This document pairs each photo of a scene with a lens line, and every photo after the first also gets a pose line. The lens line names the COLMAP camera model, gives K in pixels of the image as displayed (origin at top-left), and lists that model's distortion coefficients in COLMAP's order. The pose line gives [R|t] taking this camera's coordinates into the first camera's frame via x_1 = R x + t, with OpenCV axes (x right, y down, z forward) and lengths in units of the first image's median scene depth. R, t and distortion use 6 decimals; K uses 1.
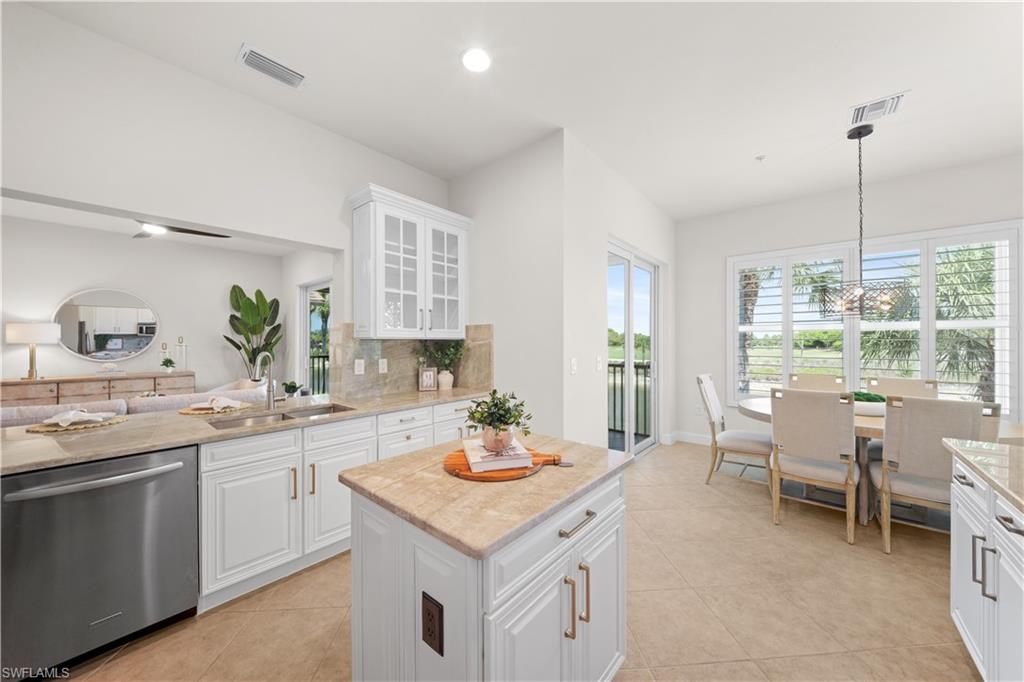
lens RADIAL K [[361.9, 0, 509.8], [0, 361.9, 337.6], [0, 0, 1]] dist [-0.000539, -0.000270]
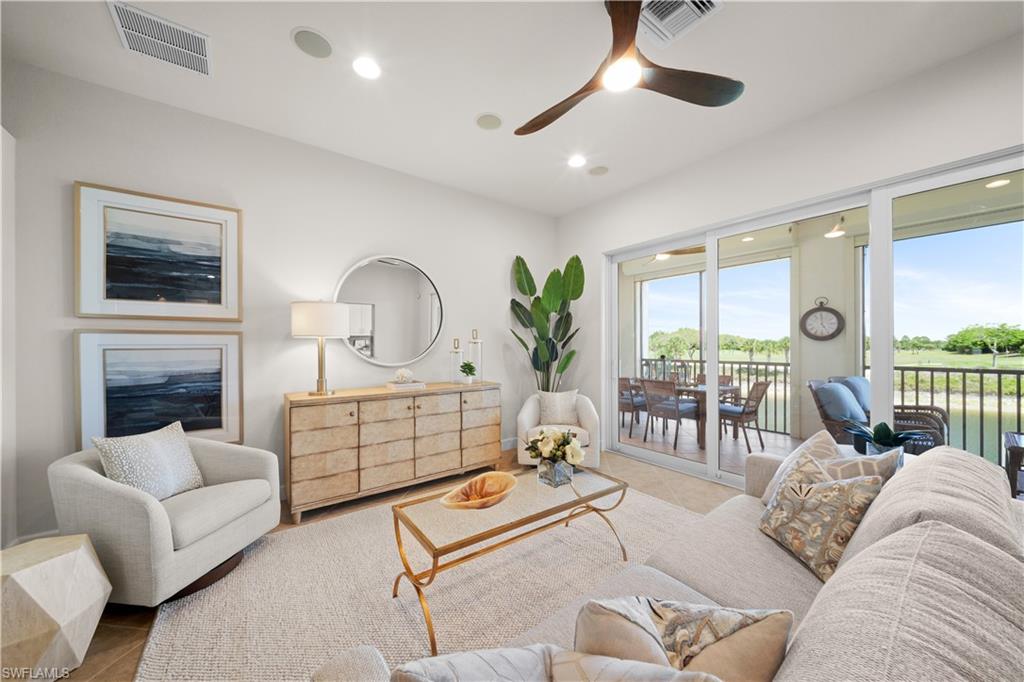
lens RADIAL K [[352.2, 0, 521.9], [0, 352.2, 346.7], [0, 0, 1]] dist [-0.001171, -0.000200]
pose [[0.981704, -0.000175, -0.190411, -0.857054], [0.002457, 0.999928, 0.011748, 0.027097], [0.190395, -0.012001, 0.981634, 0.466815]]
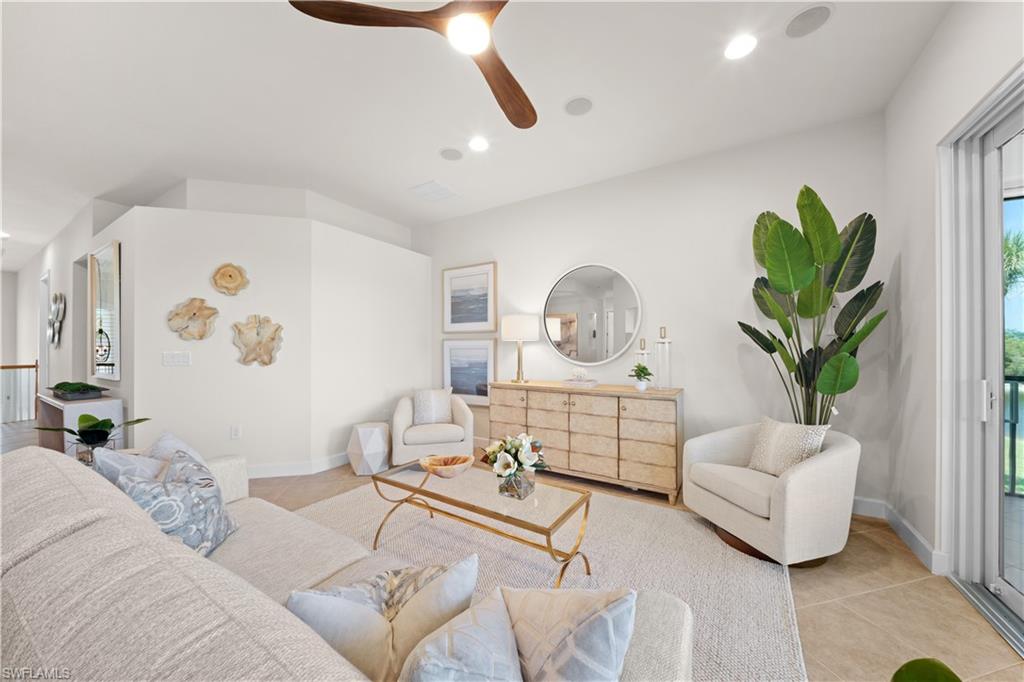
lens RADIAL K [[351.1, 0, 508.8], [0, 351.1, 347.7], [0, 0, 1]] dist [-0.015159, -0.000035]
pose [[0.169762, -0.002405, -0.985482, -0.514175], [0.007814, 0.999969, -0.001094, 0.035113], [0.985454, -0.007515, 0.169775, 0.824854]]
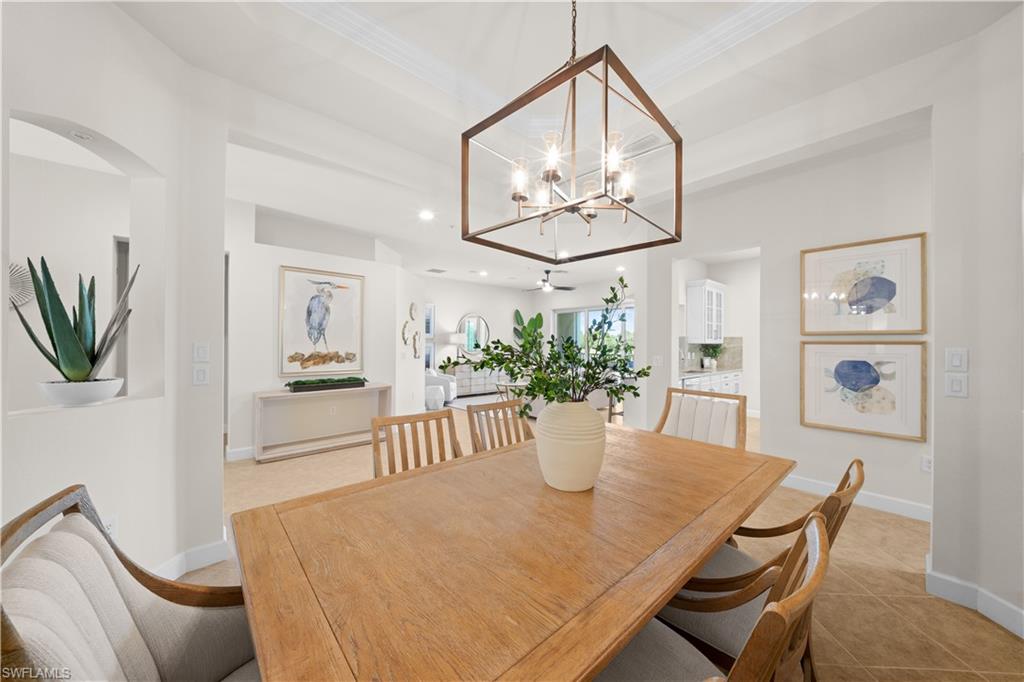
lens RADIAL K [[351.1, 0, 508.8], [0, 351.1, 347.7], [0, 0, 1]] dist [-0.015159, -0.000035]
pose [[0.990078, 0.009600, -0.140187, -0.775551], [-0.006044, 0.999650, 0.025773, -0.013047], [0.140385, -0.024670, 0.989790, -0.851010]]
